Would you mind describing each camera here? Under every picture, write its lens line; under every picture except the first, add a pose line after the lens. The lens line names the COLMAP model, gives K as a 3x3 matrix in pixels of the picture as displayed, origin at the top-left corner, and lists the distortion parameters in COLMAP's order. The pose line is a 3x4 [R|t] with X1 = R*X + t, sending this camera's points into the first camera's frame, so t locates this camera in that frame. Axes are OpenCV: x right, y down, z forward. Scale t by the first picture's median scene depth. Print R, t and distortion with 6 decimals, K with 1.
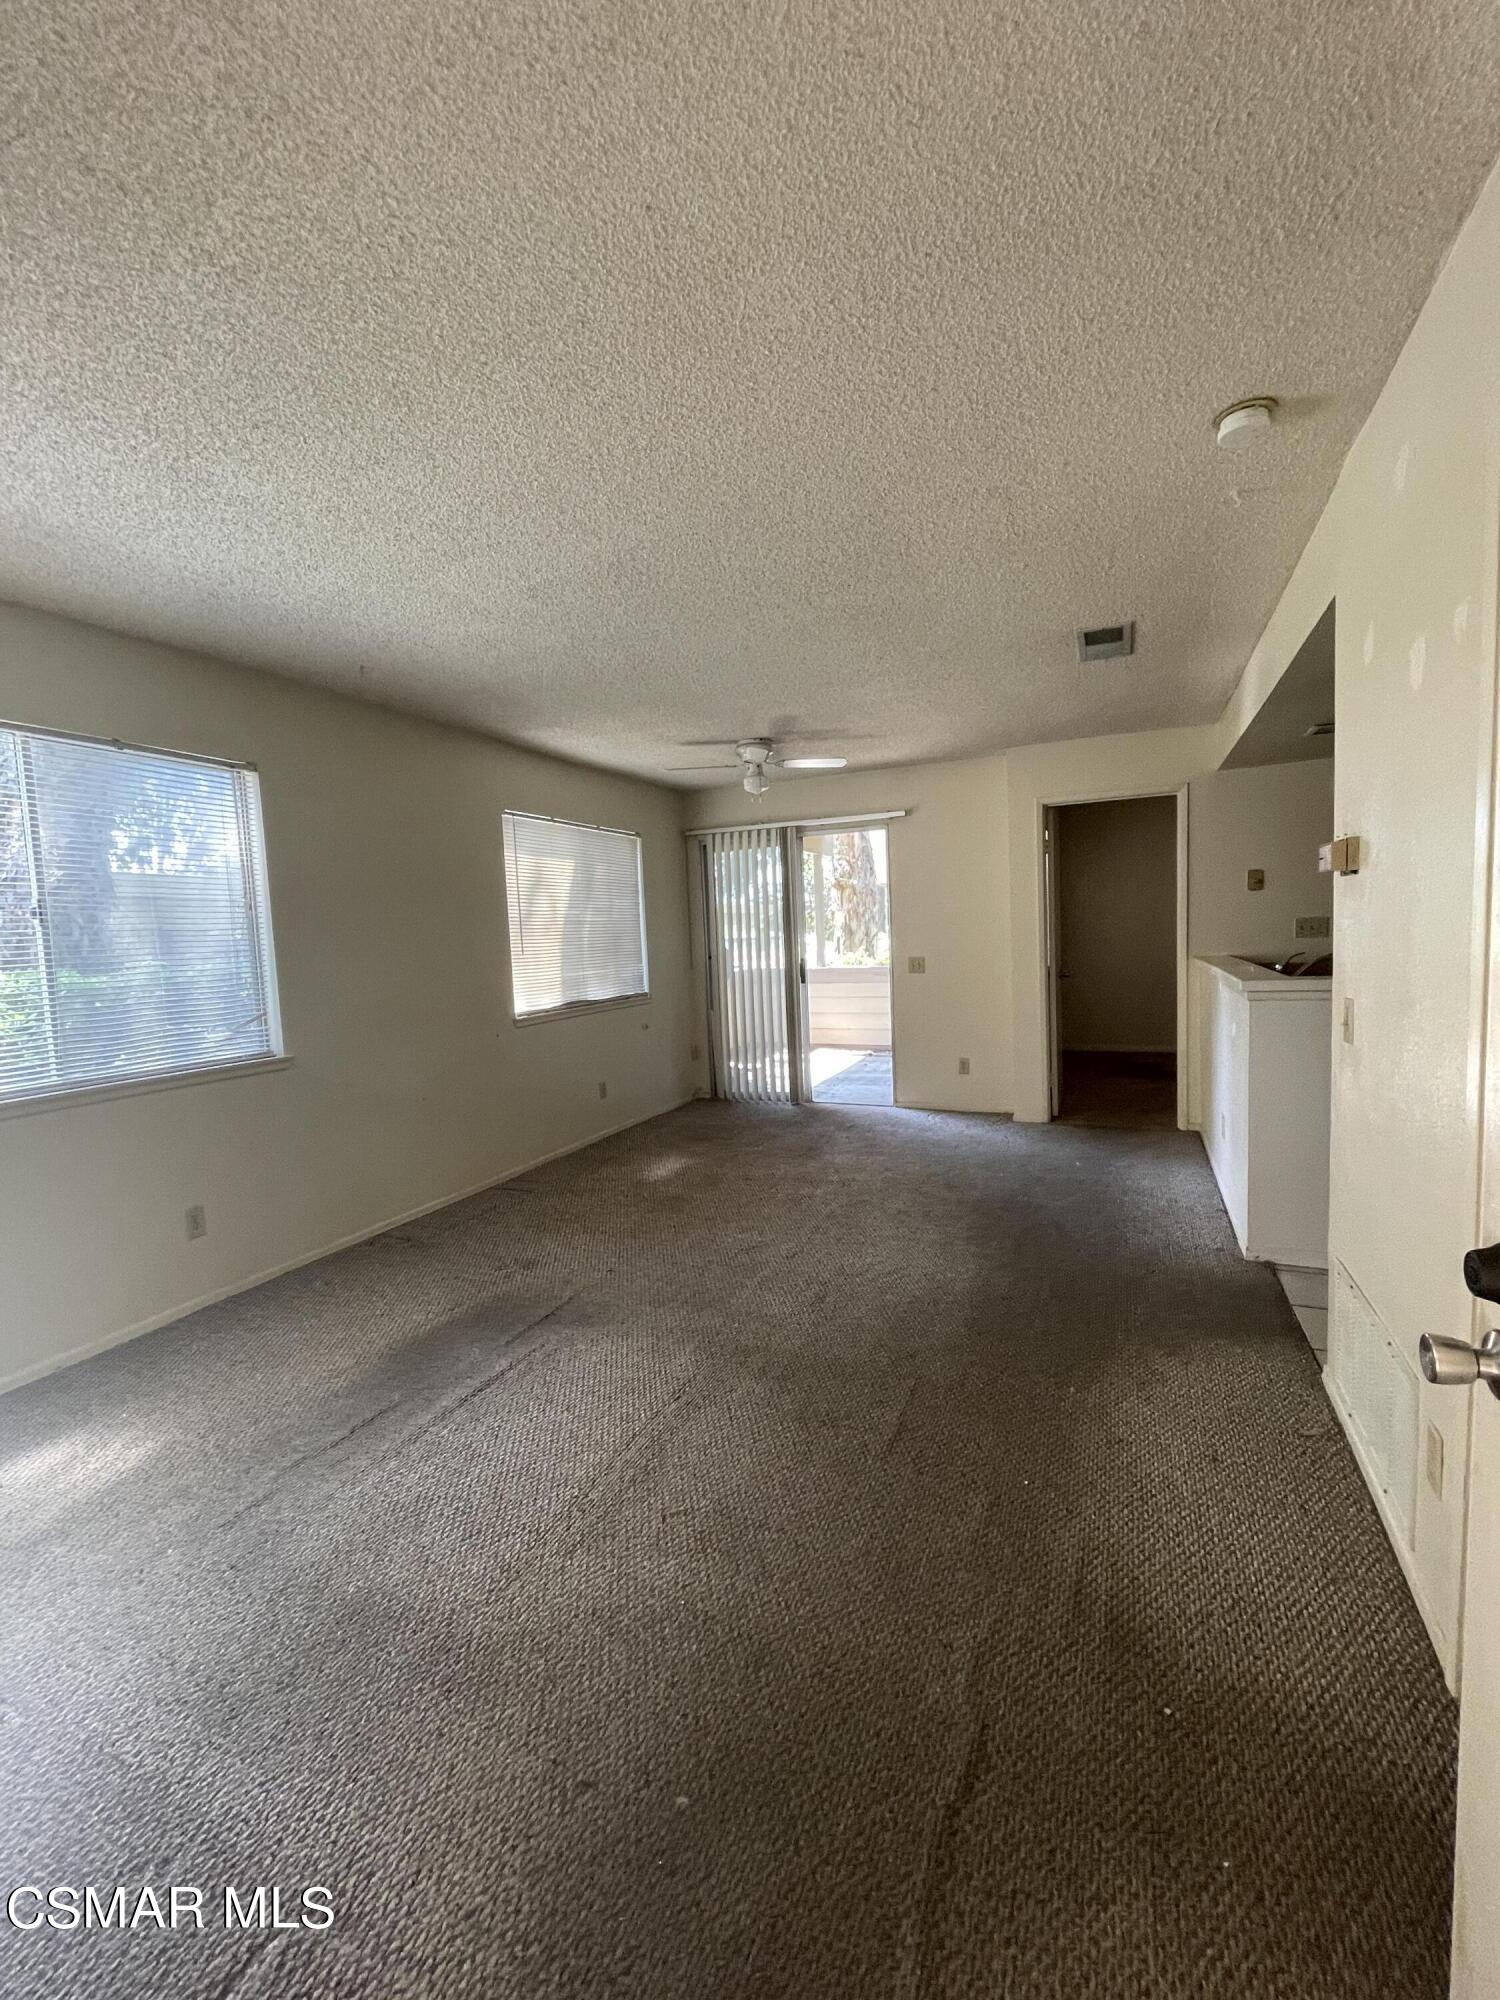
lens RADIAL K [[809.6, 0, 750.0], [0, 809.6, 1001.3], [0, 0, 1]] dist [-0.002827, -0.000047]
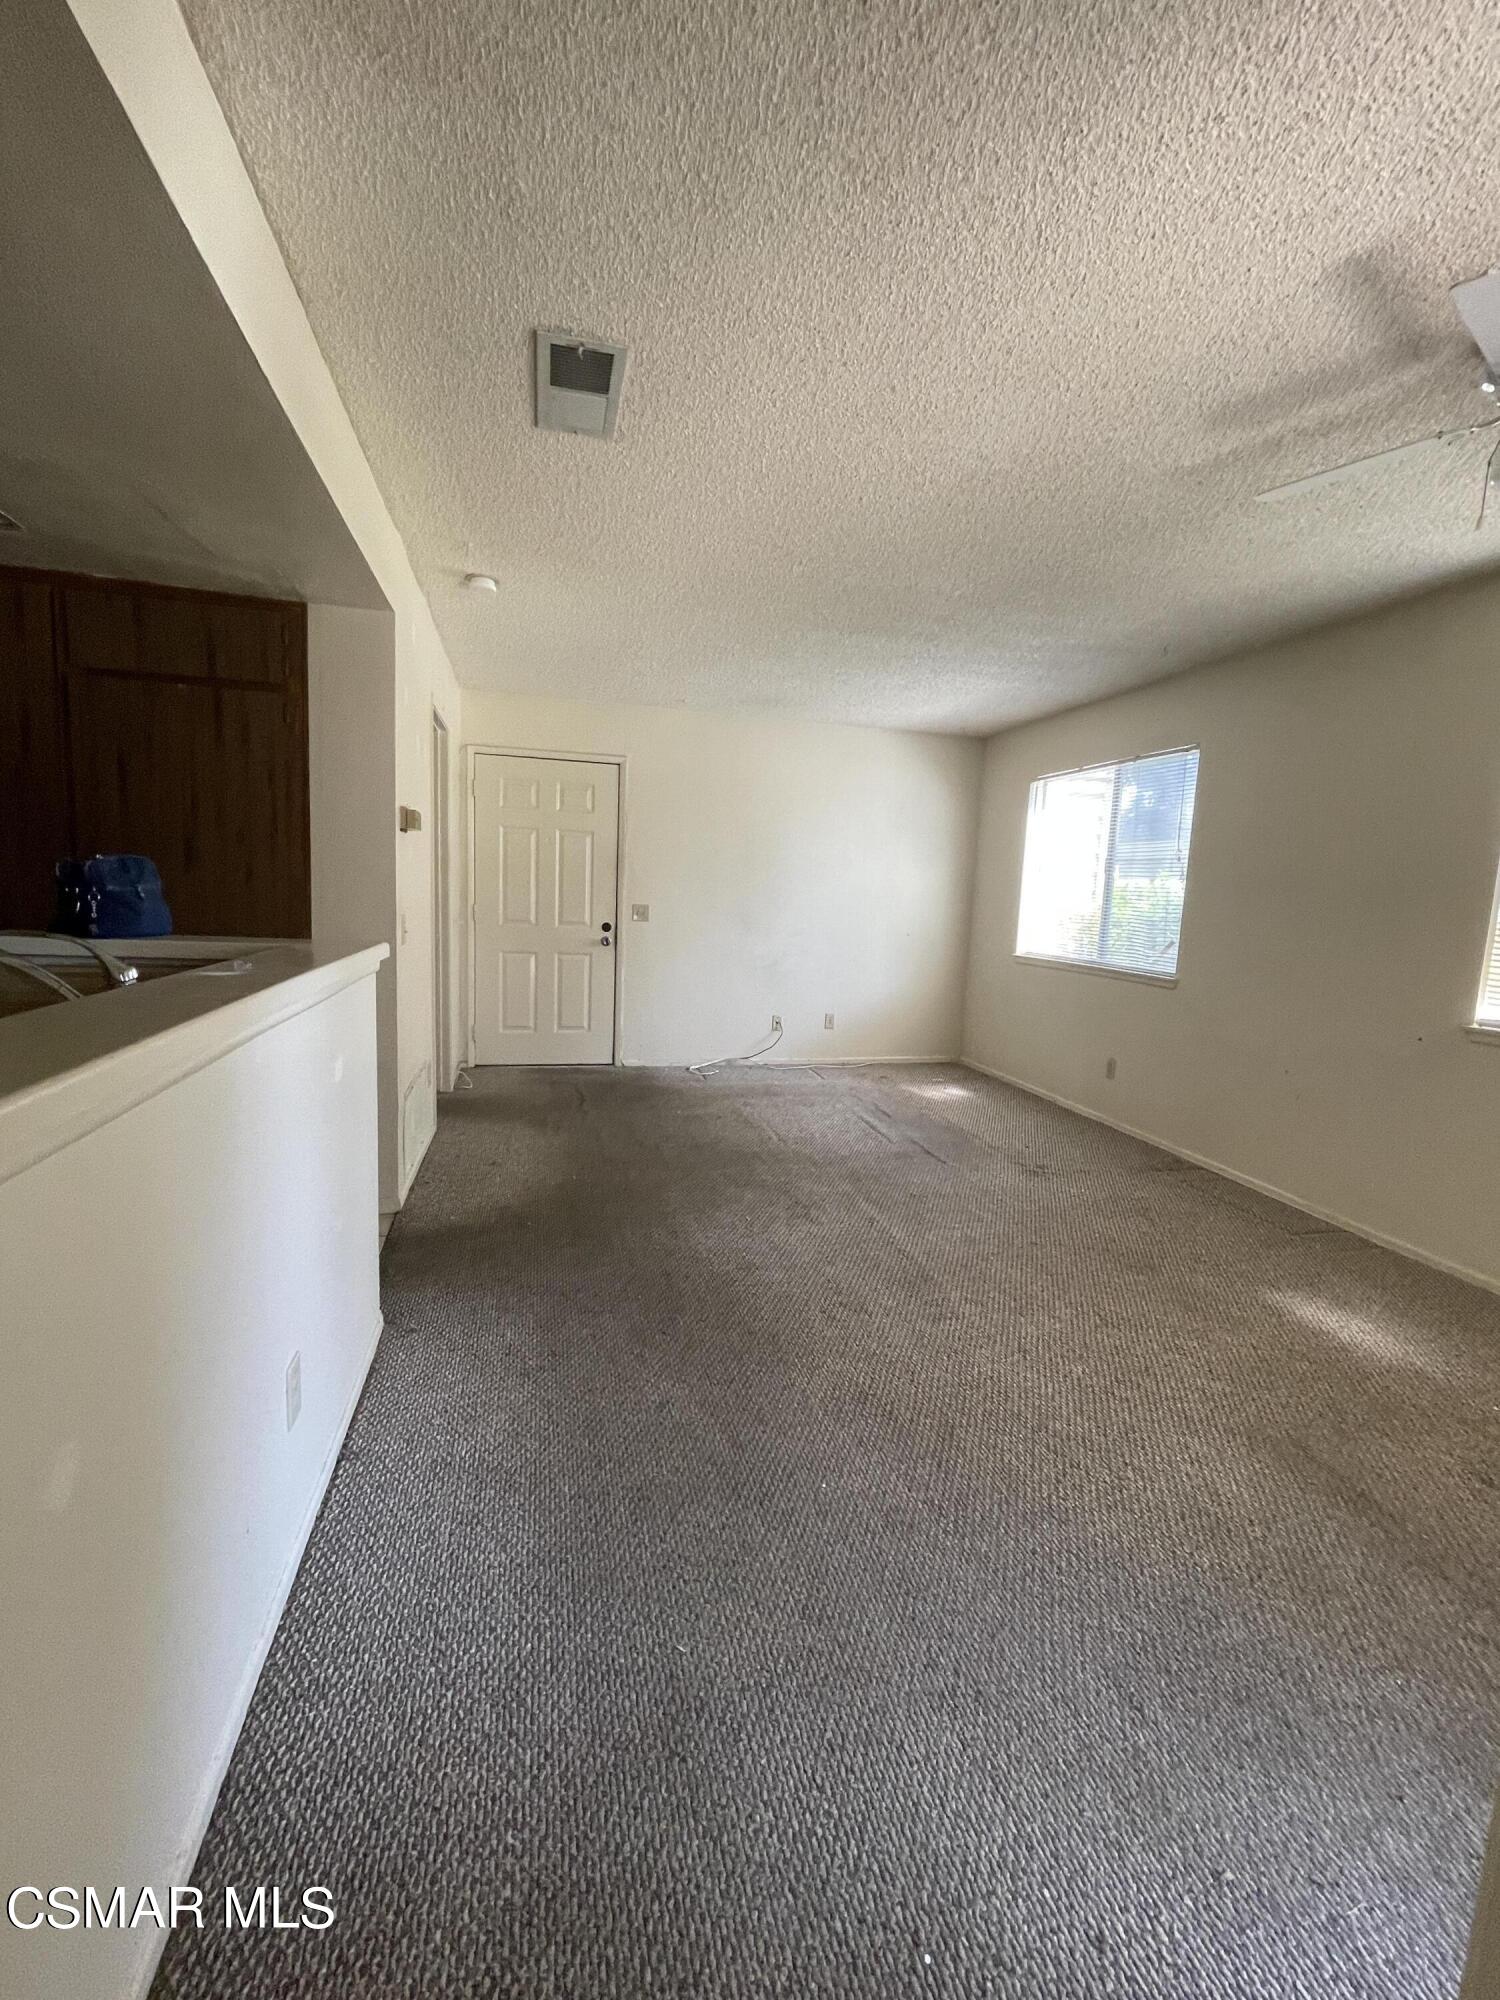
lens RADIAL K [[809.6, 0, 748.8], [0, 809.6, 997.9], [0, 0, 1]] dist [-0.002827, -0.000047]
pose [[-0.783456, 0.093601, -0.614358, 0.702455], [-0.054975, 0.974278, 0.218543, -0.139740], [0.619011, 0.204993, -0.758158, 1.522659]]
